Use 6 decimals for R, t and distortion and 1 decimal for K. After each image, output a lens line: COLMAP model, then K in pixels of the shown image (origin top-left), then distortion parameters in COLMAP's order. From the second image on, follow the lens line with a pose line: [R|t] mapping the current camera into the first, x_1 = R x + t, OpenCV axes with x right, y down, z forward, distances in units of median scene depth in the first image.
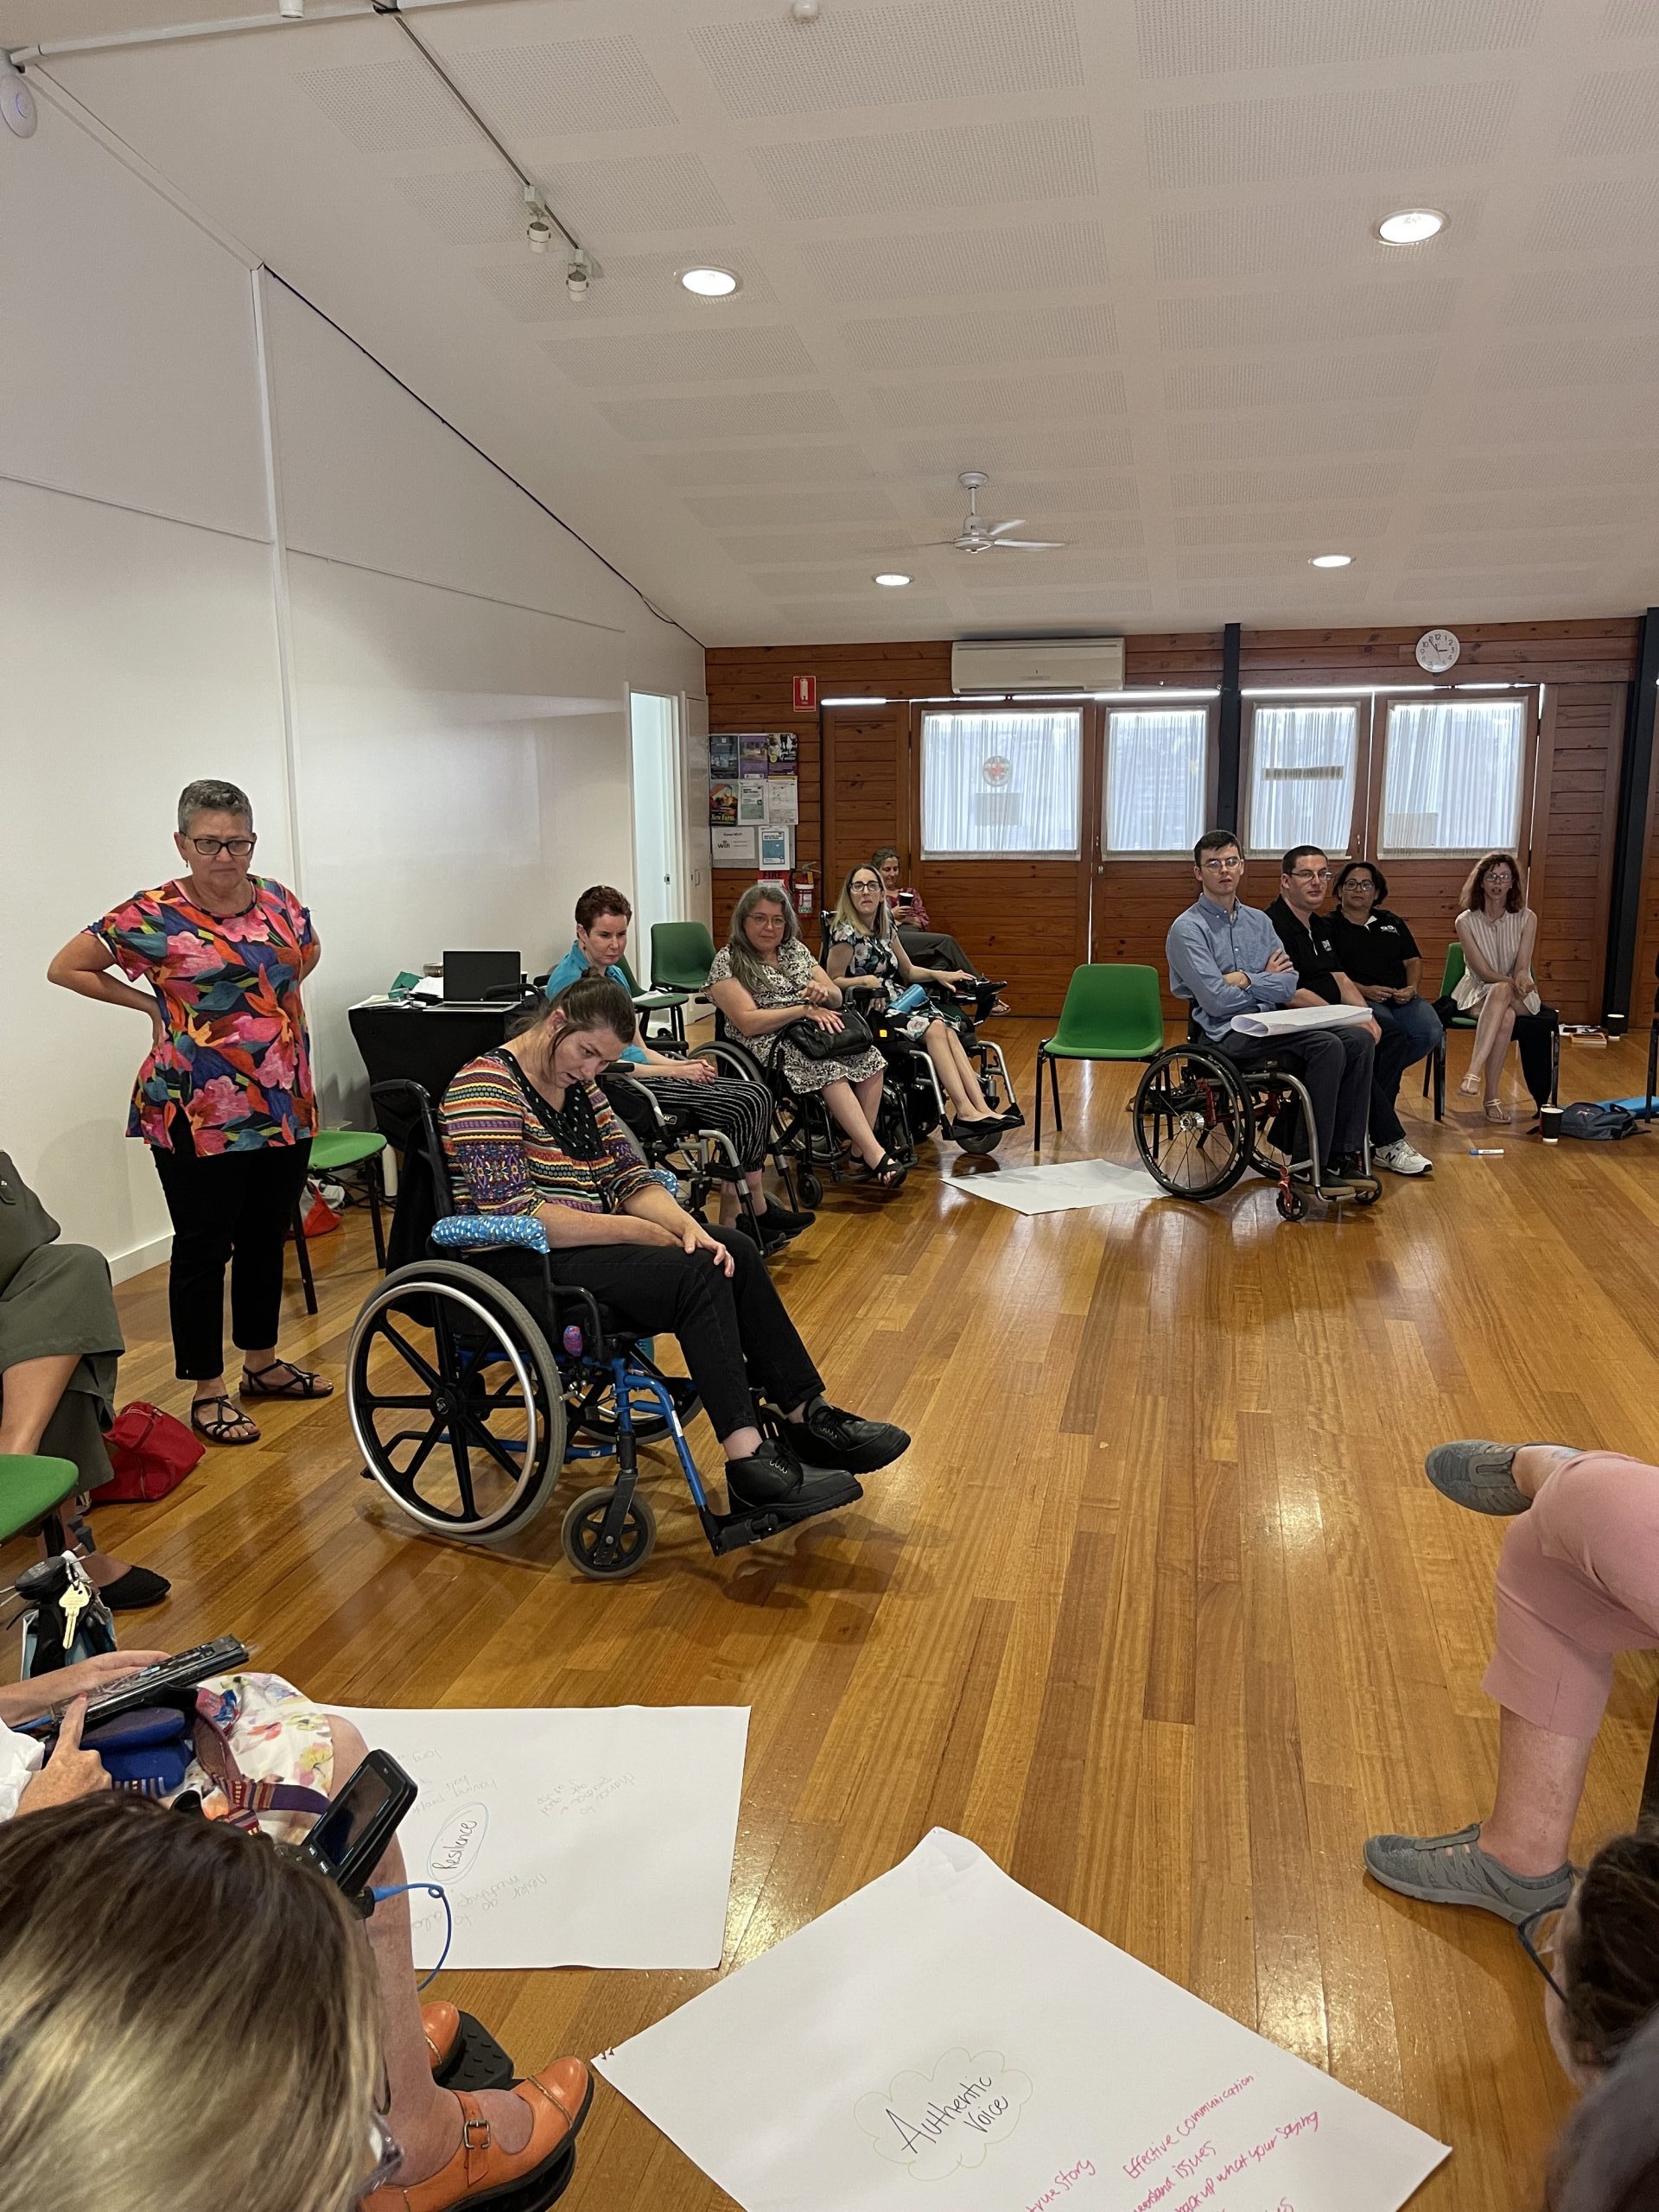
lens RADIAL K [[1596.8, 0, 829.5], [0, 1596.8, 1106.0], [0, 0, 1]] dist [-0.014071, -0.001010]
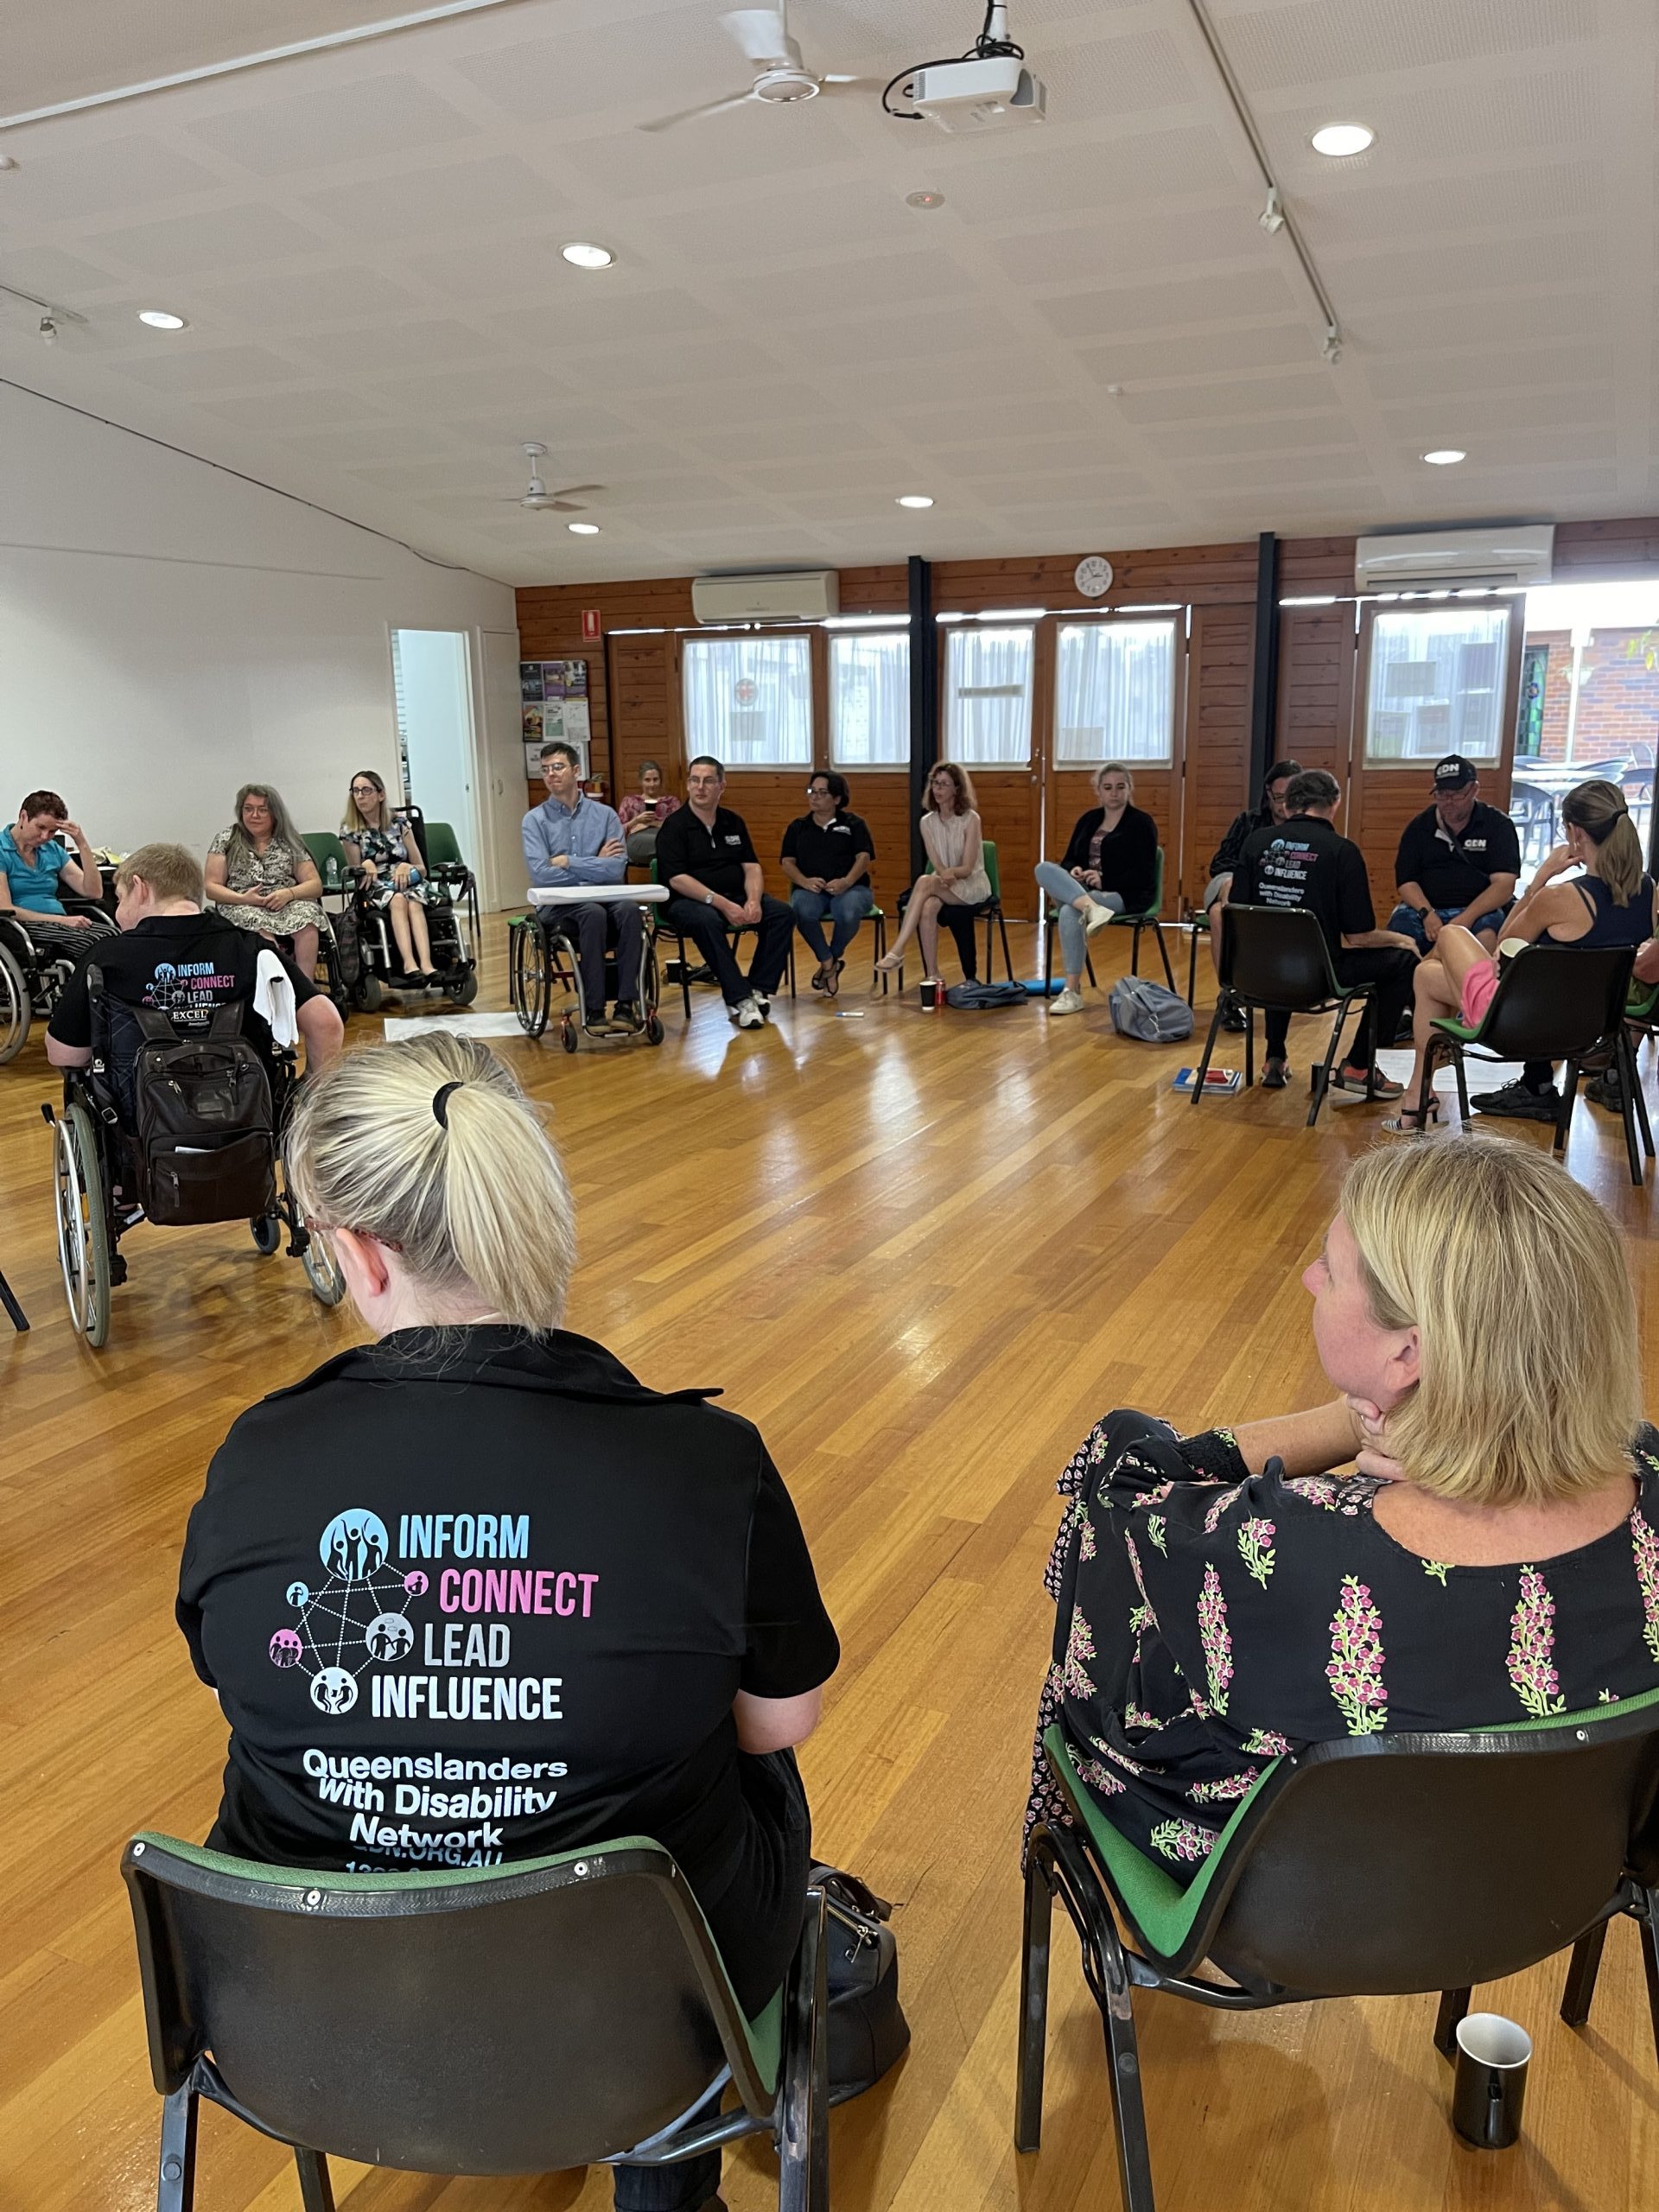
lens RADIAL K [[1645.5, 0, 829.5], [0, 1645.5, 1106.0], [0, 0, 1]] dist [0.003268, -0.000627]
pose [[0.976120, 0.043488, -0.212836, 0.437525], [-0.033625, 0.998196, 0.049743, 0.023817], [0.214615, -0.041398, 0.975821, -0.143259]]
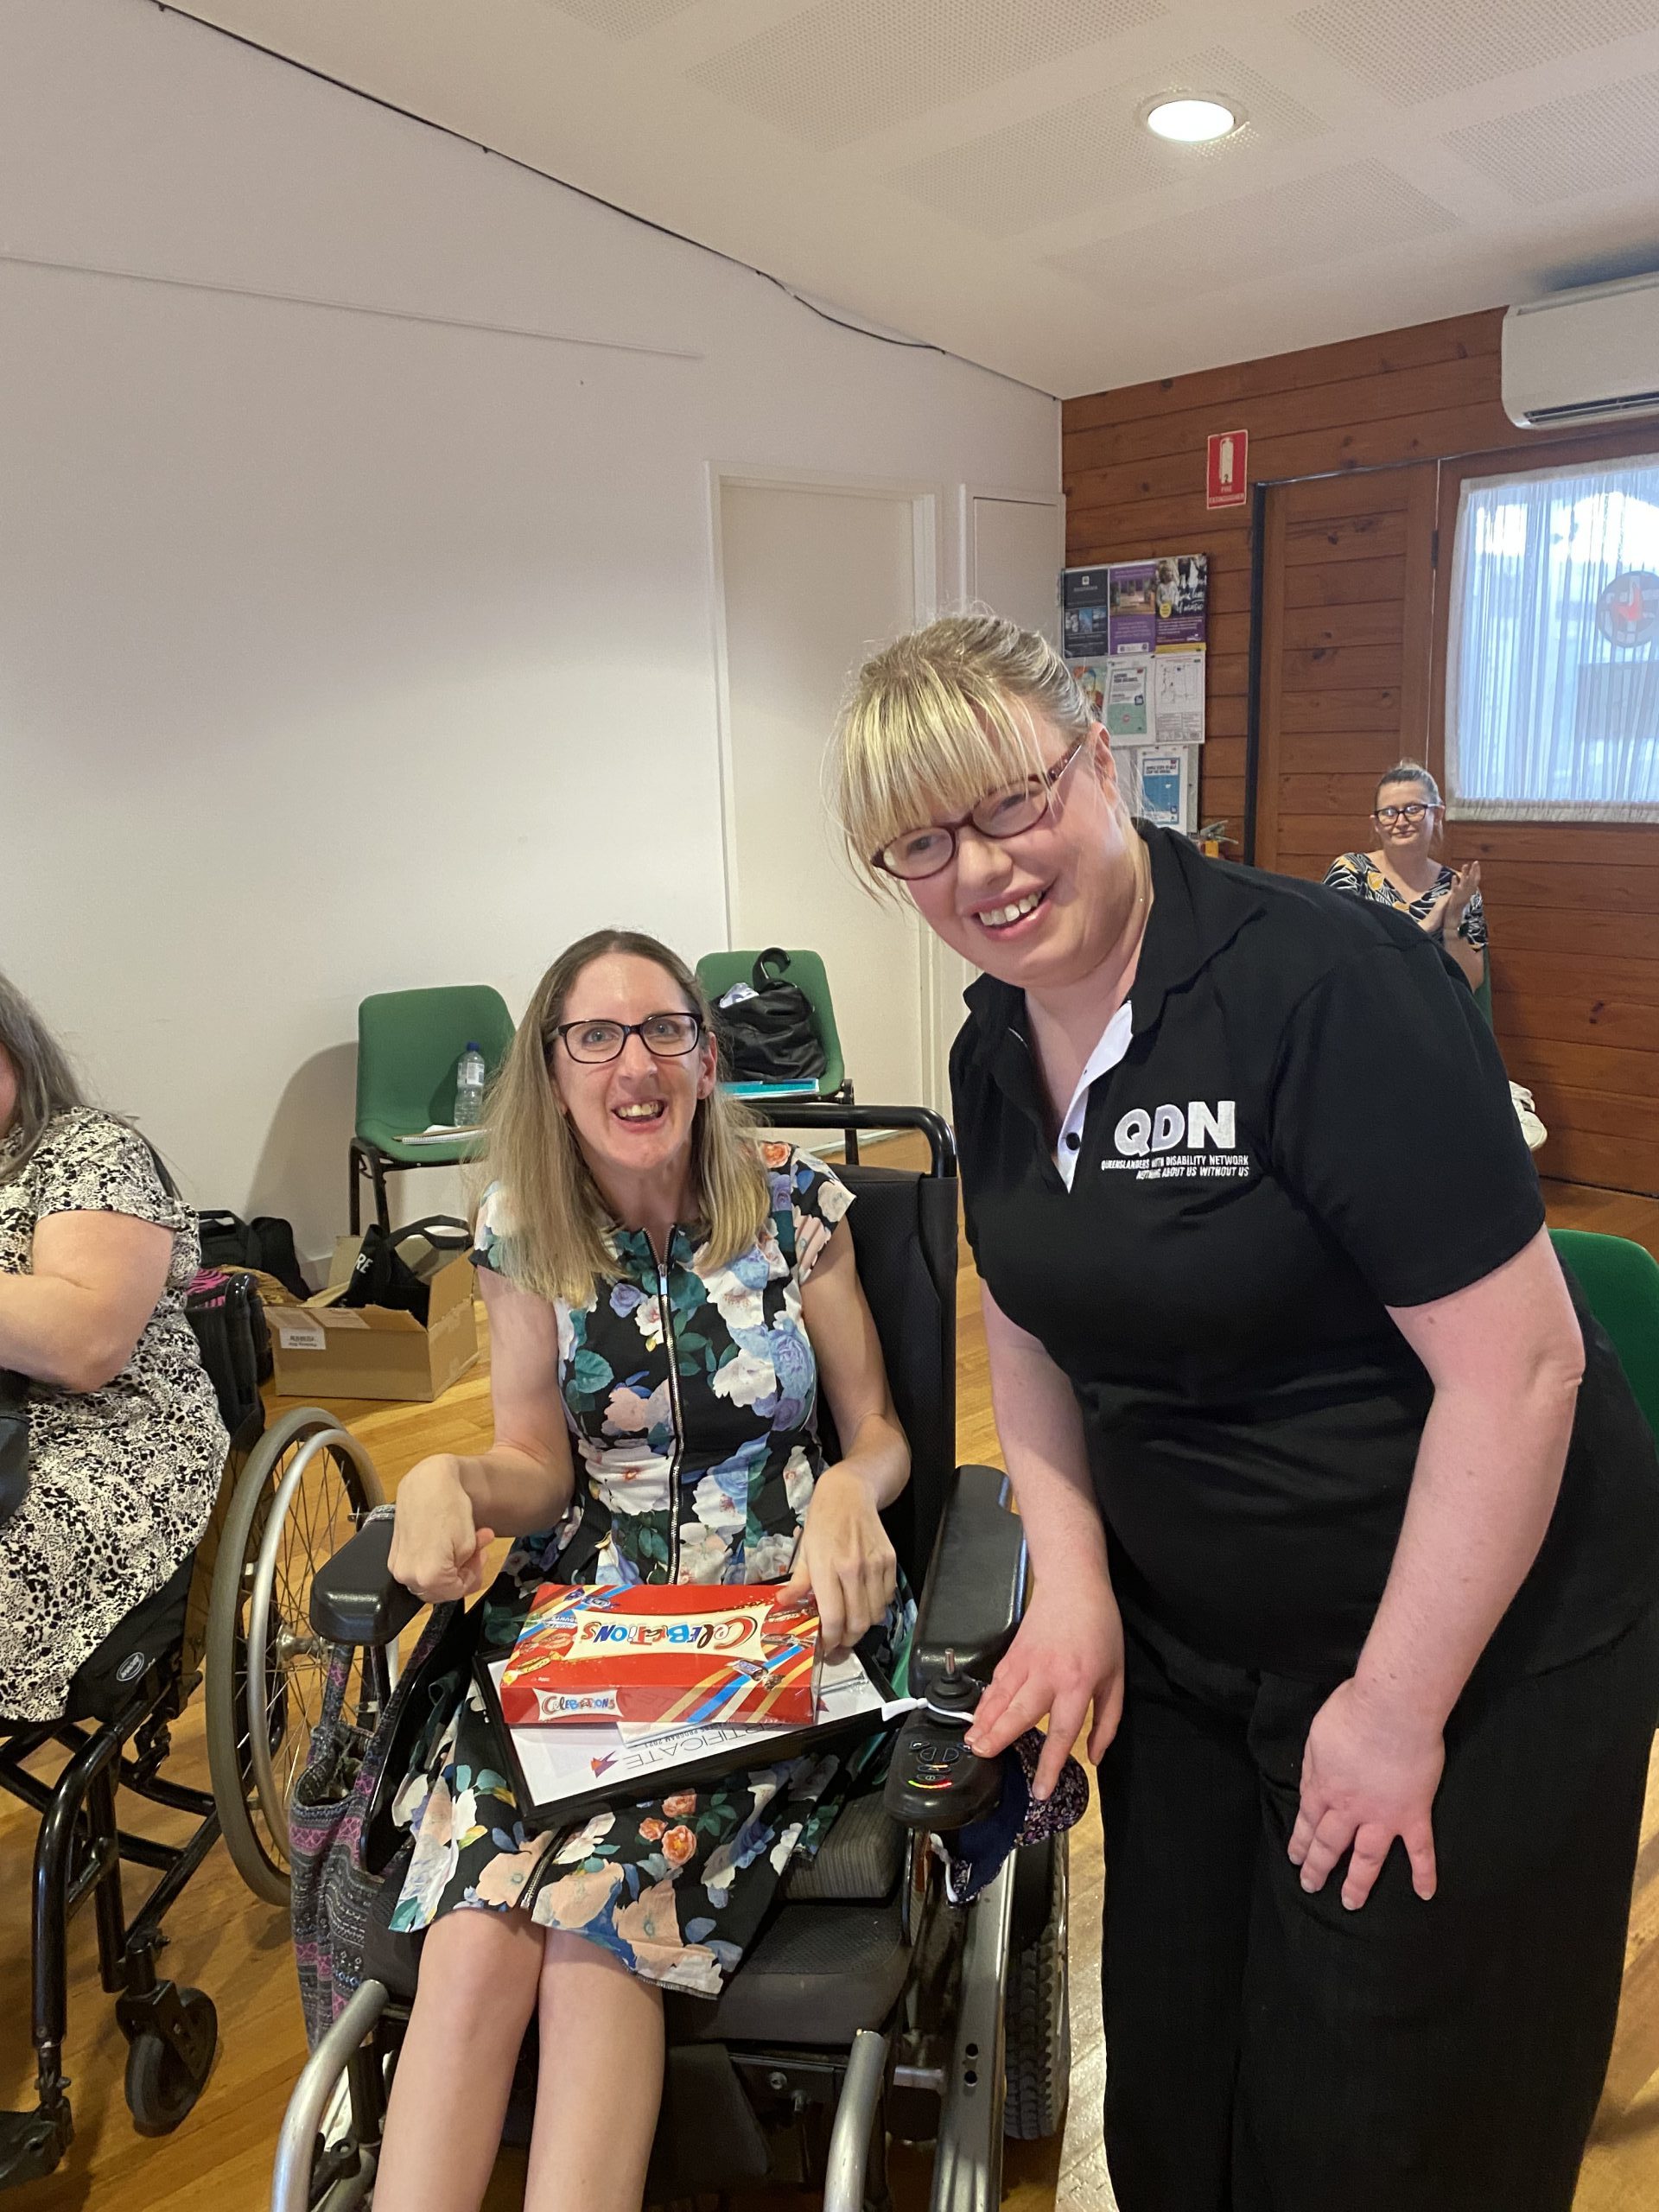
lens RADIAL K [[1682.1, 0, 829.0], [0, 1682.1, 1085.6], [0, 0, 1]] dist [0.000159, -0.005157]
pose [[0.802990, 0.108882, -0.585962, 0.213864], [-0.097766, 0.993917, 0.050711, -0.091353], [0.587919, 0.016567, 0.808750, 0.543270]]
